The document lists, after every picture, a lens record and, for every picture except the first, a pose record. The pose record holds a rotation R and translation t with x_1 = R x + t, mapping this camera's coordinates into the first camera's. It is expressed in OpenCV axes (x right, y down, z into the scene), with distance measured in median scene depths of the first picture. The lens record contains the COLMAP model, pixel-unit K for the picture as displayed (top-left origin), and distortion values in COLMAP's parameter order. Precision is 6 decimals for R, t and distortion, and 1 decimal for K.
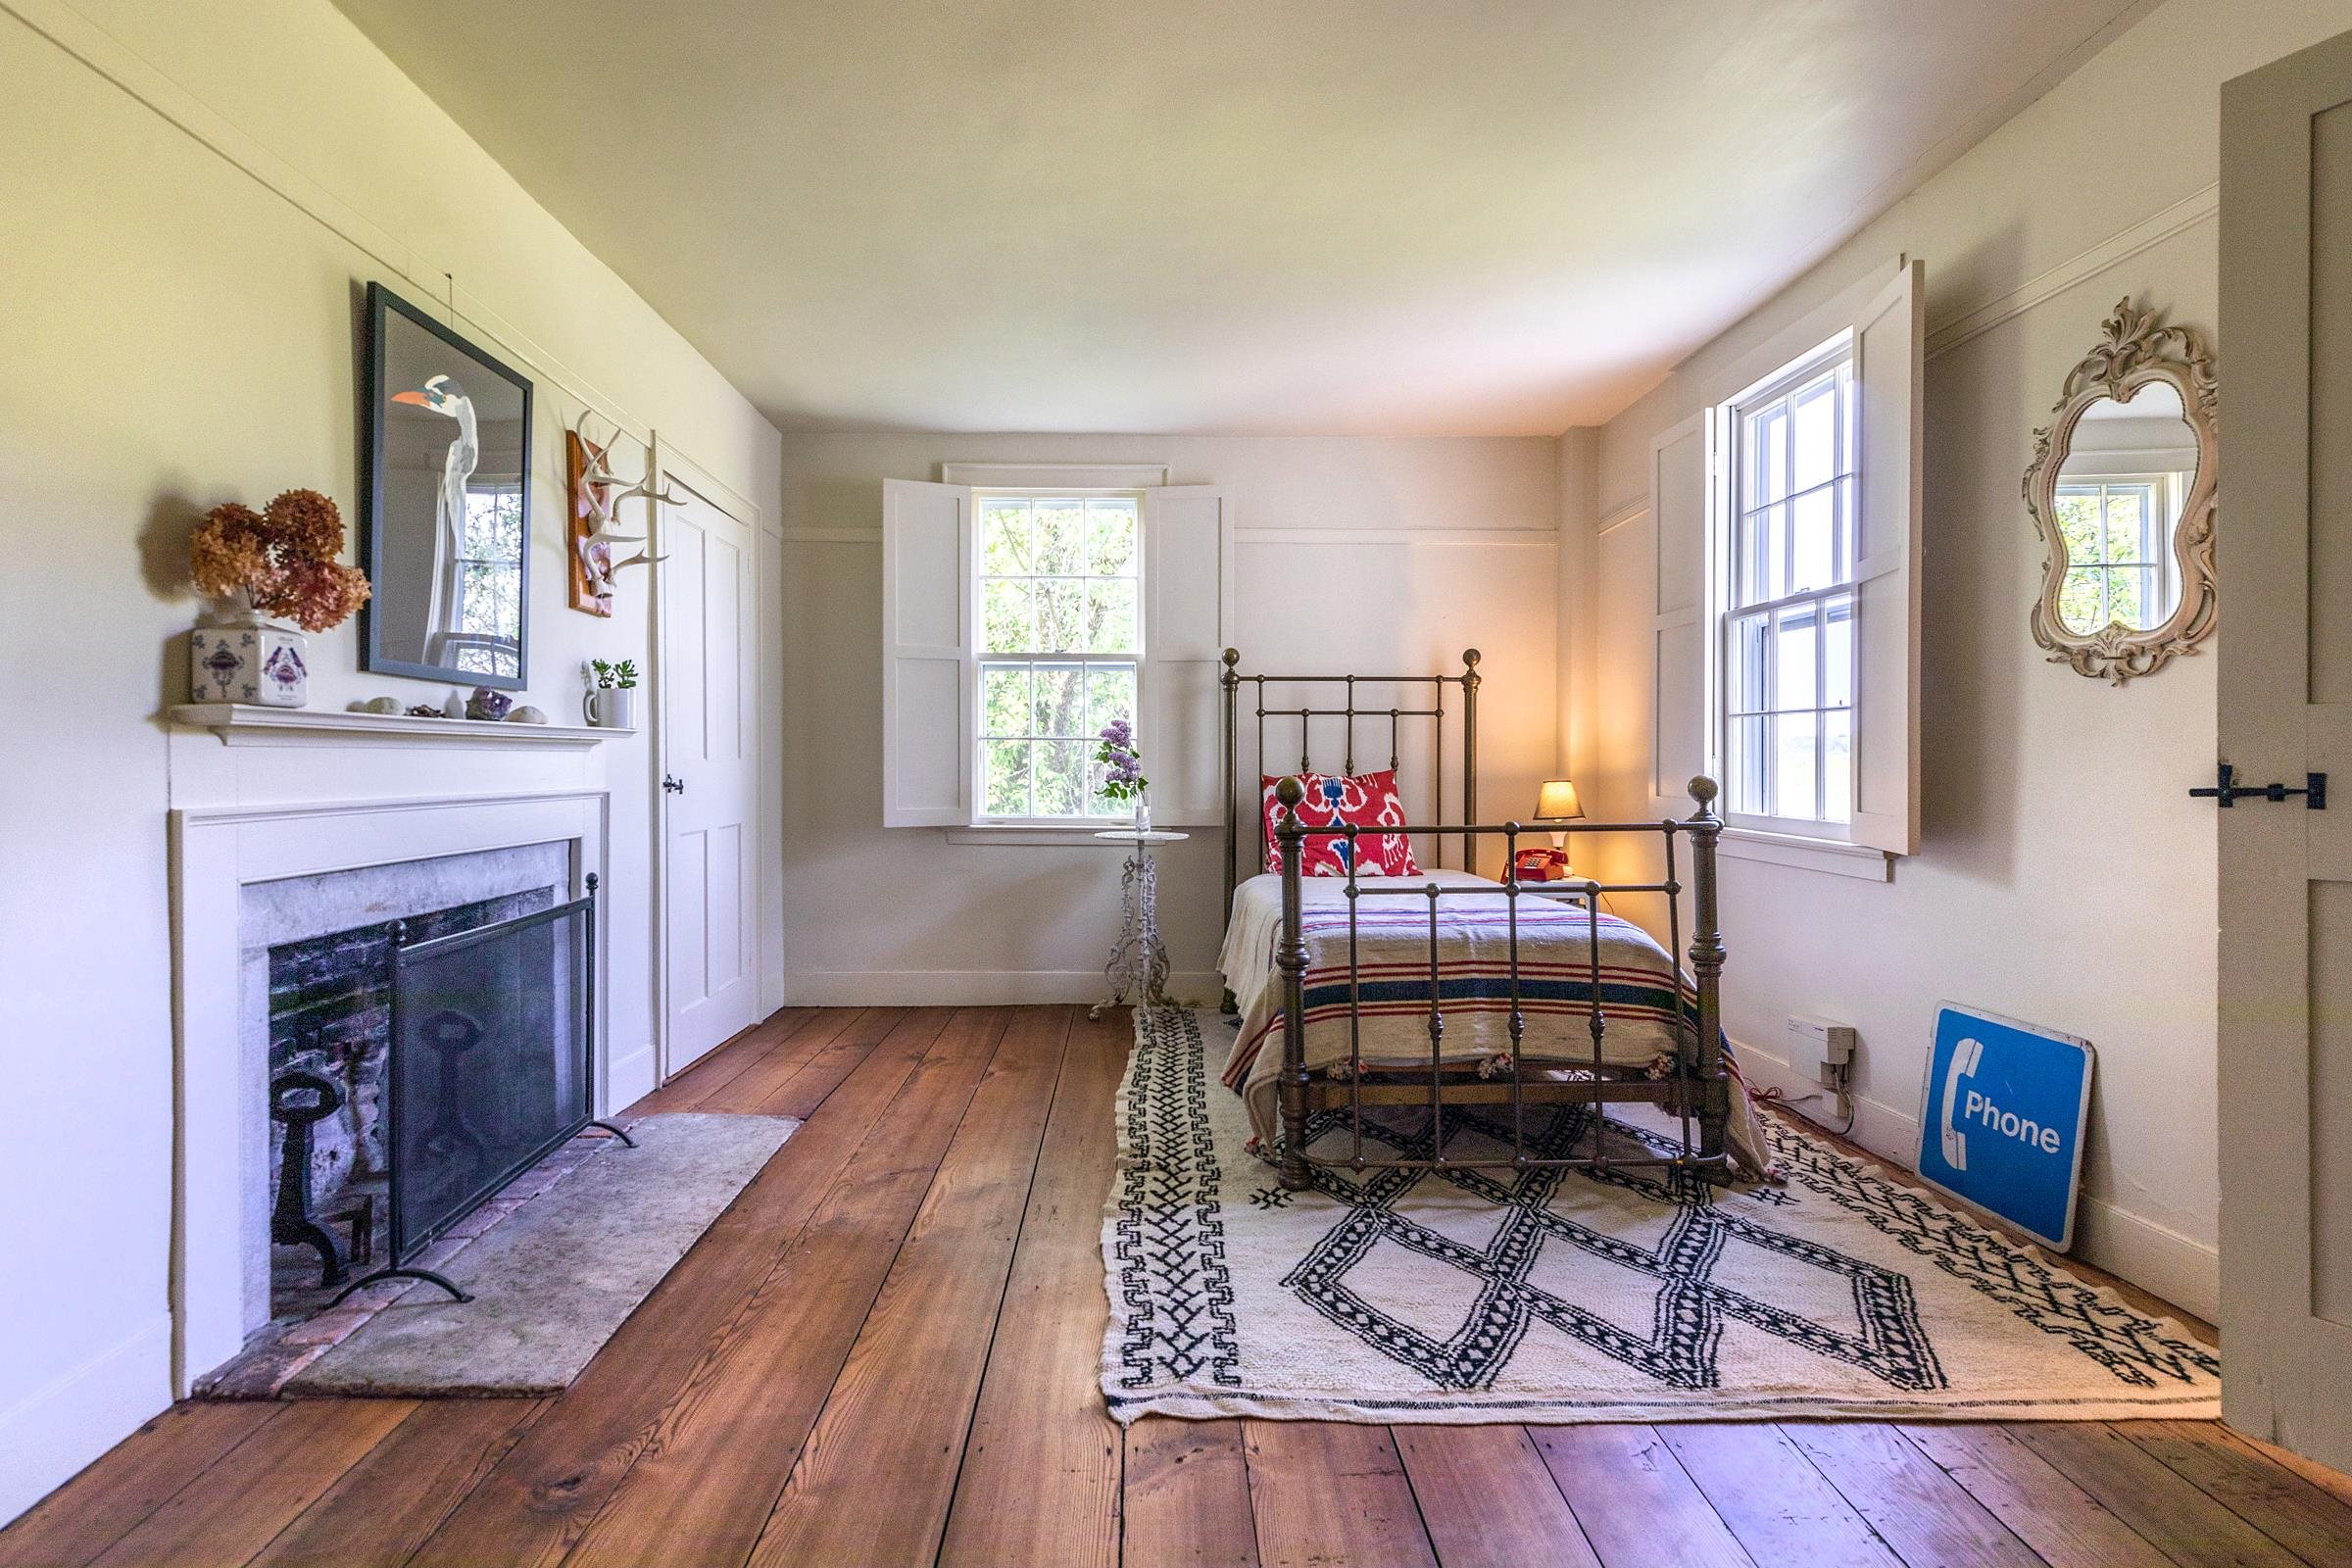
lens RADIAL K [[1098.1, 0, 1121.4], [0, 1098.1, 772.9], [0, 0, 1]] dist [0.008774, -0.000043]
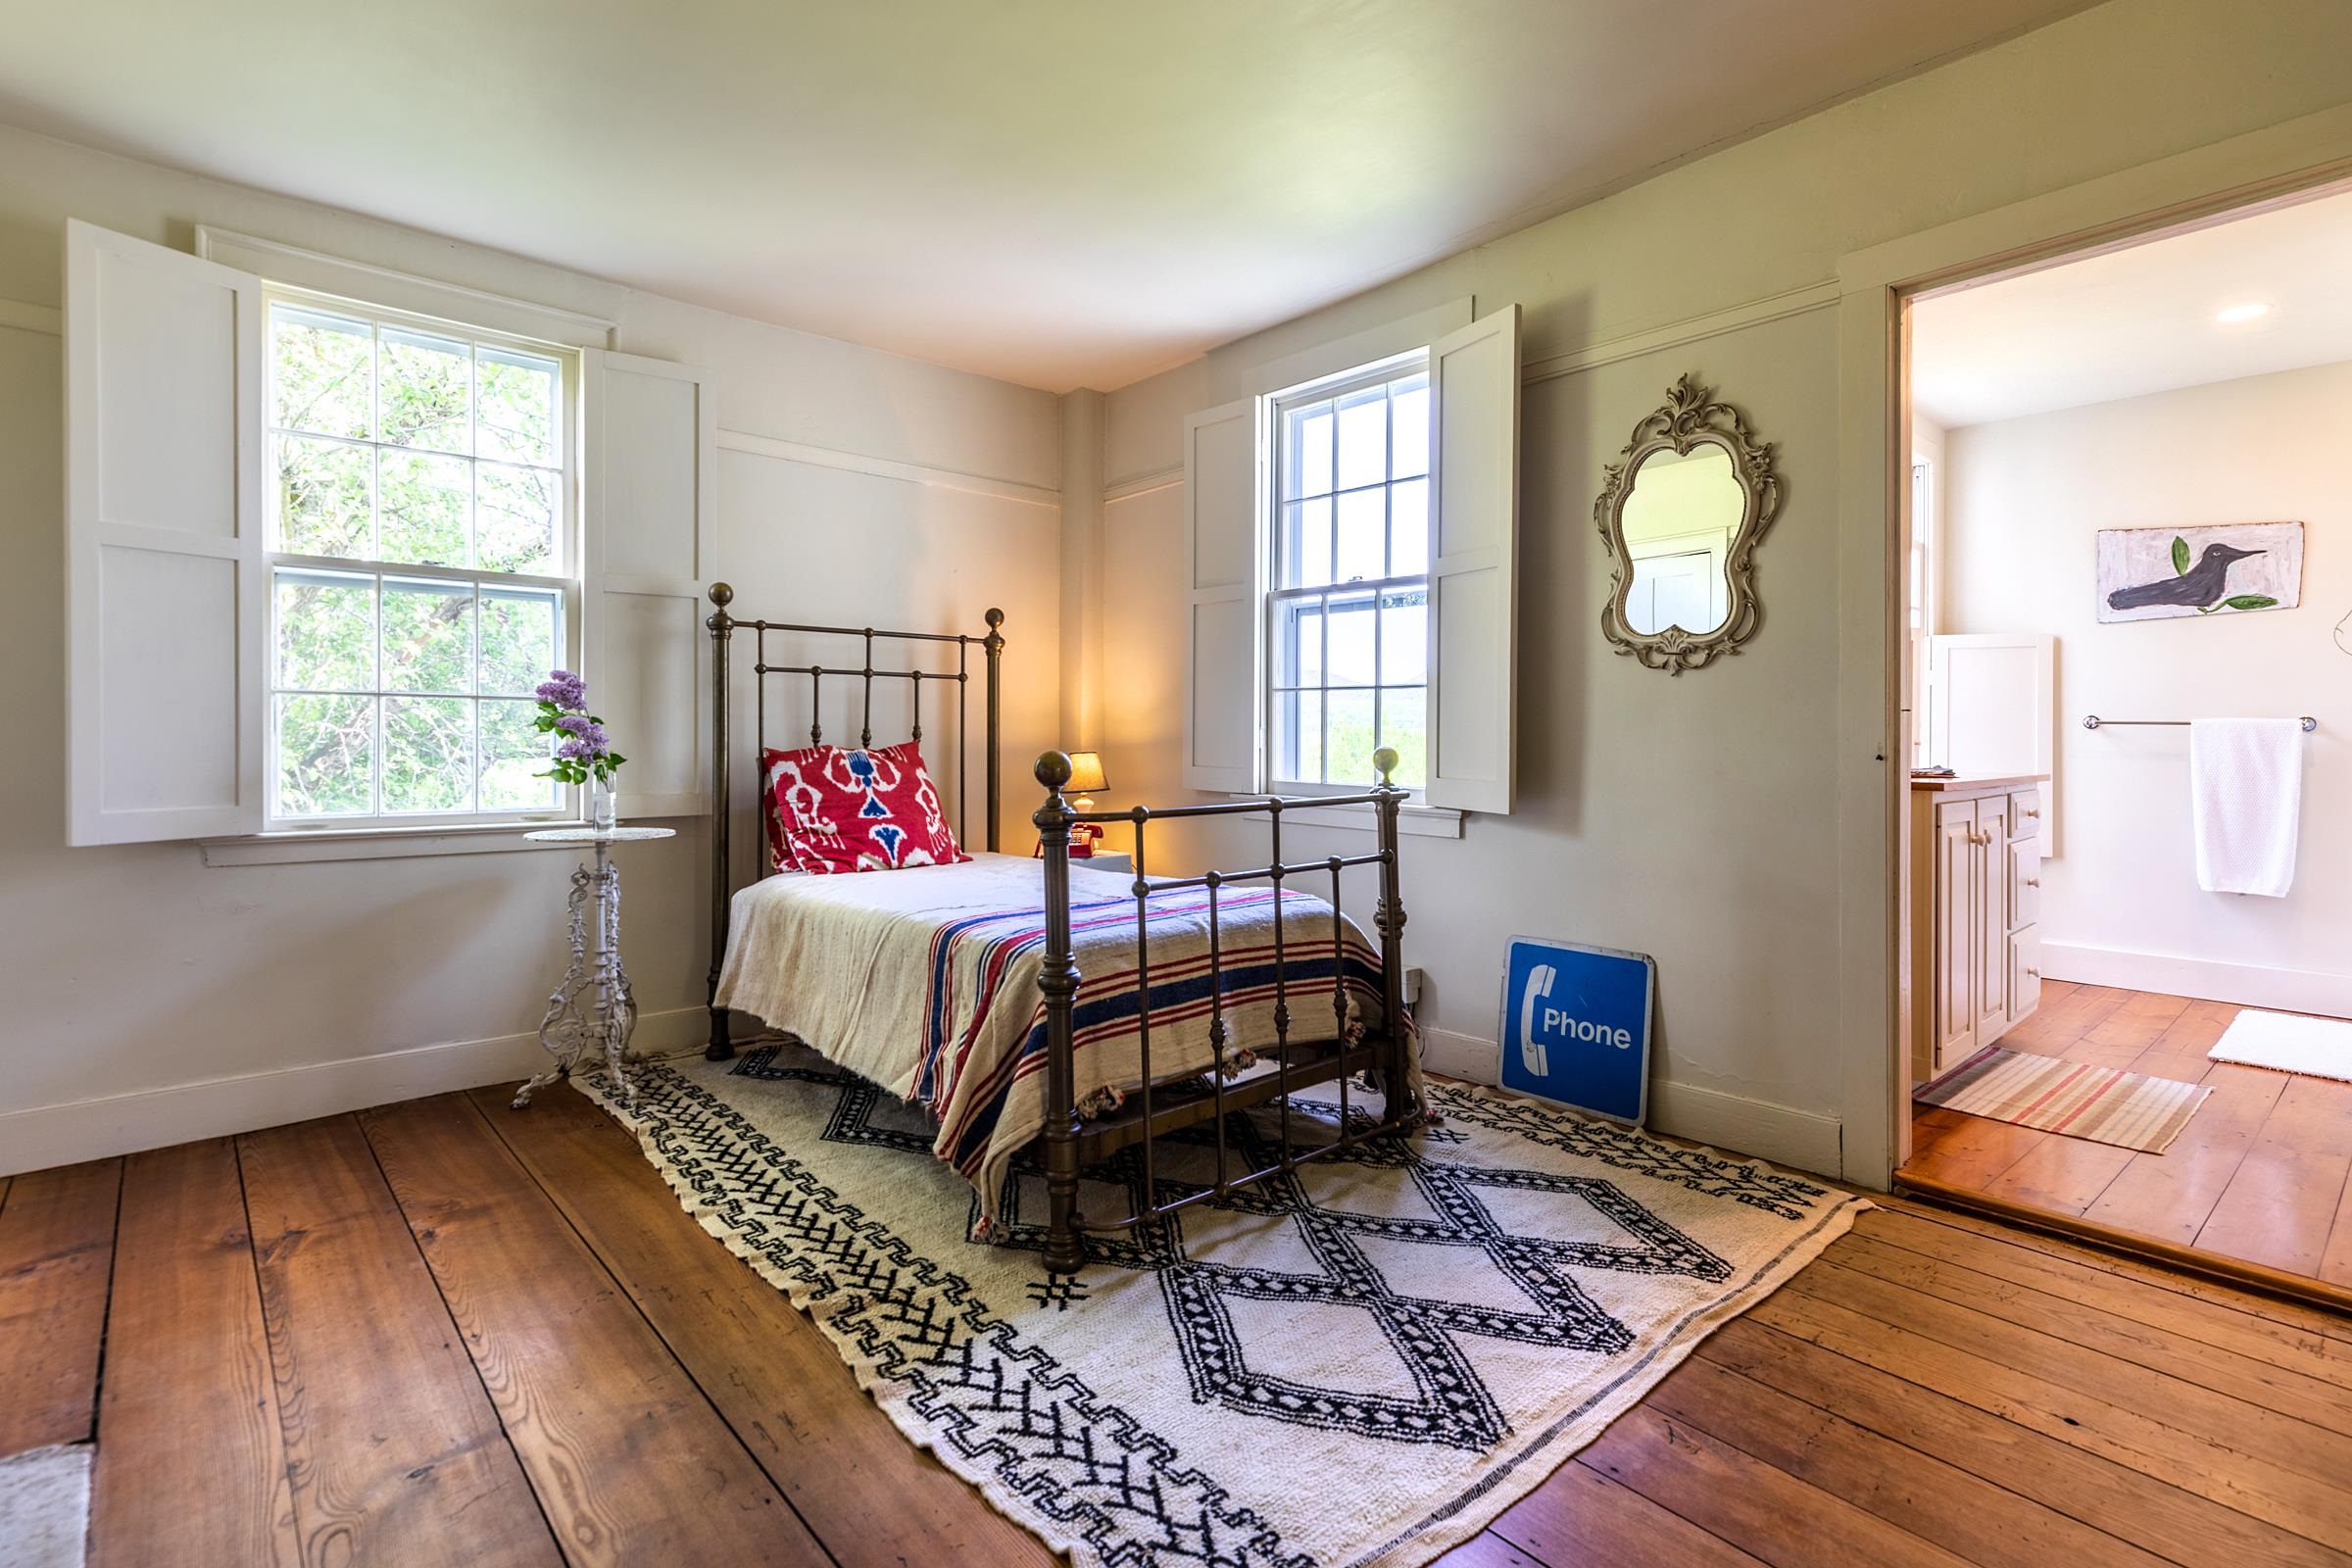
lens RADIAL K [[1129.4, 0, 1181.8], [0, 1129.4, 741.8], [0, 0, 1]] dist [0.009816, 0.000095]
pose [[0.738892, -0.002891, 0.673818, -0.330832], [0.003151, 0.999995, 0.000836, -0.003798], [-0.673817, 0.001505, 0.738897, 0.338104]]
